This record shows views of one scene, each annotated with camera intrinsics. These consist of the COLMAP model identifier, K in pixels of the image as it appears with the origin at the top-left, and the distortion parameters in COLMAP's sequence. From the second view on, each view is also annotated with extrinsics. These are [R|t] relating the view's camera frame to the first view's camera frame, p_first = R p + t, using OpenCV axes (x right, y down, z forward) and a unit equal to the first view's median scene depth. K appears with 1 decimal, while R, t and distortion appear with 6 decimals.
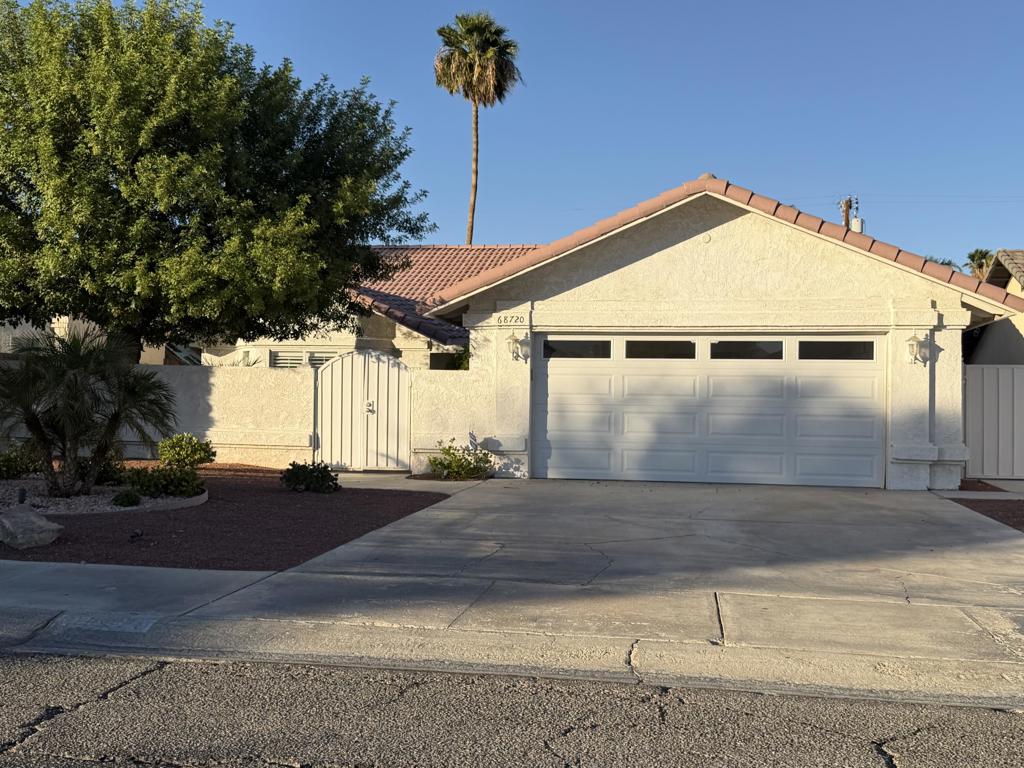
lens RADIAL K [[1154.2, 0, 512.0], [0, 1154.2, 384.0], [0, 0, 1]] dist [0.180015, 0.006878]
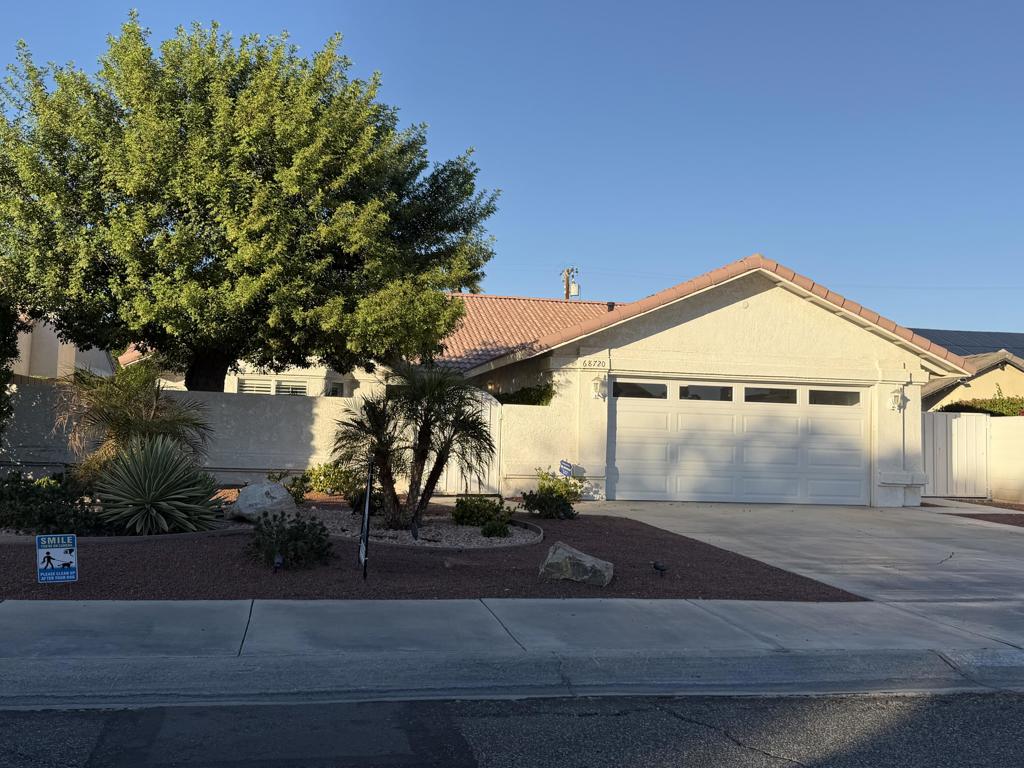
lens RADIAL K [[978.2, 0, 512.0], [0, 978.2, 384.0], [0, 0, 1]] dist [0.187624, 0.002152]
pose [[0.923963, 0.029482, 0.381344, -0.459175], [-0.021023, 0.999432, -0.026329, -0.007651], [-0.381904, 0.016310, 0.924058, 0.122275]]
